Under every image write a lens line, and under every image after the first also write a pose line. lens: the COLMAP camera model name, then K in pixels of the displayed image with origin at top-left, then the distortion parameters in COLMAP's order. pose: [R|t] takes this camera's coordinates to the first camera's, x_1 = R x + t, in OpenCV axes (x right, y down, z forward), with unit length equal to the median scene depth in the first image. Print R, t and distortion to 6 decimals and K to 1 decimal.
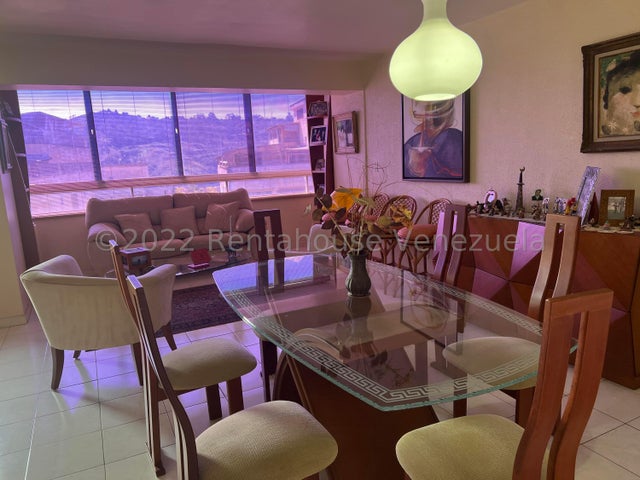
lens RADIAL K [[484.4, 0, 325.6], [0, 484.4, 237.5], [0, 0, 1]] dist [0.004899, -0.015158]
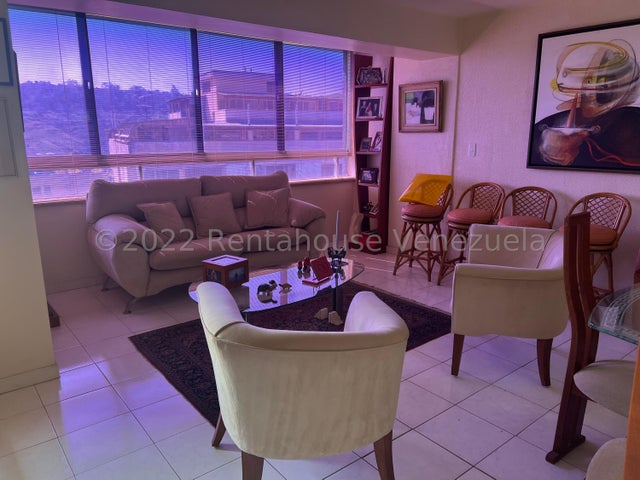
lens RADIAL K [[484.4, 0, 315.7], [0, 484.4, 240.4], [0, 0, 1]] dist [0.004899, -0.015158]
pose [[0.977869, -0.003176, 0.209196, -0.307387], [-0.006378, 0.998968, 0.044977, -0.025095], [-0.209123, -0.045316, 0.976839, 0.222477]]
